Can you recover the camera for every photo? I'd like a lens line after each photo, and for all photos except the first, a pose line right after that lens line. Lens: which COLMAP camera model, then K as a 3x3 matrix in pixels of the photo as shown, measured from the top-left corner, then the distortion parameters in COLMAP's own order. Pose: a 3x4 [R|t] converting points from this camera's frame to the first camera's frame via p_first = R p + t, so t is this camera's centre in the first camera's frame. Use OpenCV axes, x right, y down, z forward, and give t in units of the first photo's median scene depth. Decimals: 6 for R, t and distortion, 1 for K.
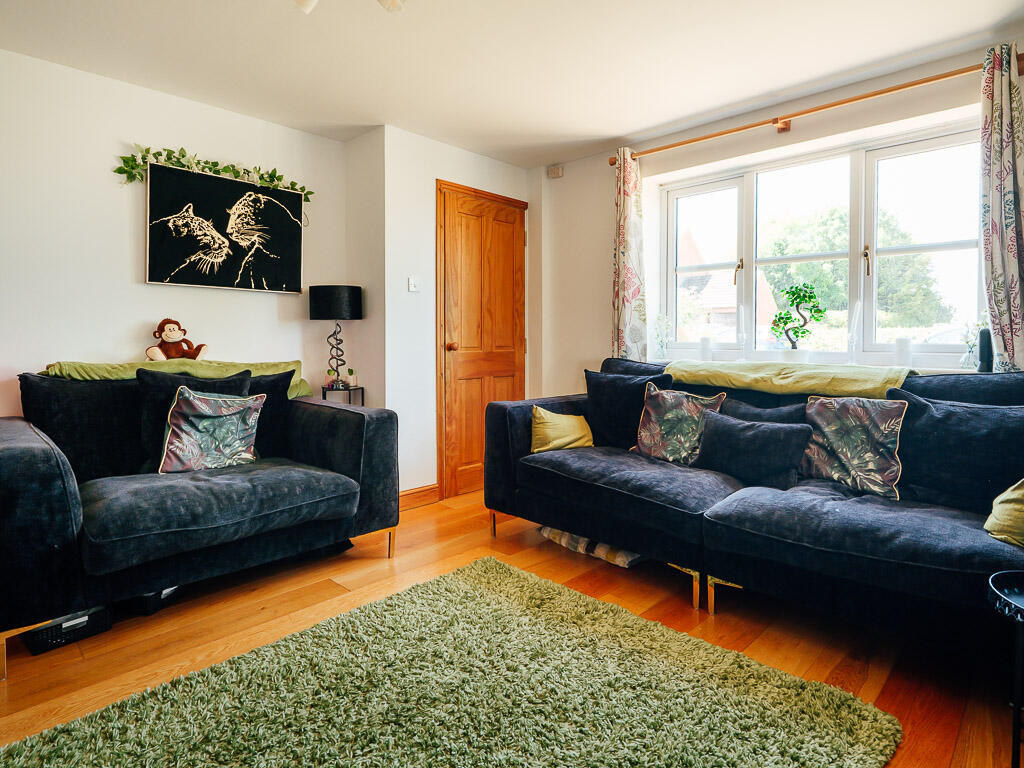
lens RADIAL K [[565.5, 0, 513.4], [0, 565.5, 352.1], [0, 0, 1]] dist [-0.000032, -0.000501]
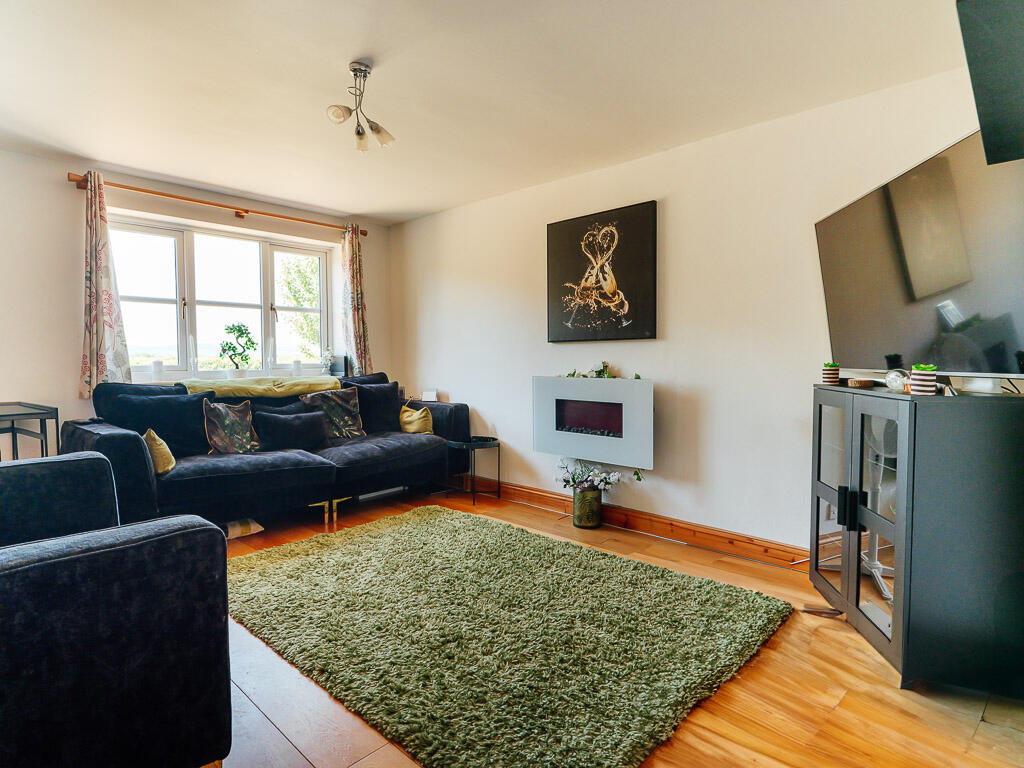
lens RADIAL K [[540.3, 0, 512.0], [0, 540.3, 384.0], [0, 0, 1]] dist [0.005895, 0.001262]
pose [[-0.012918, -0.055526, 0.998374, -0.959827], [0.024598, 0.998137, 0.055831, -0.028100], [-0.999614, 0.025279, -0.011528, 0.347040]]
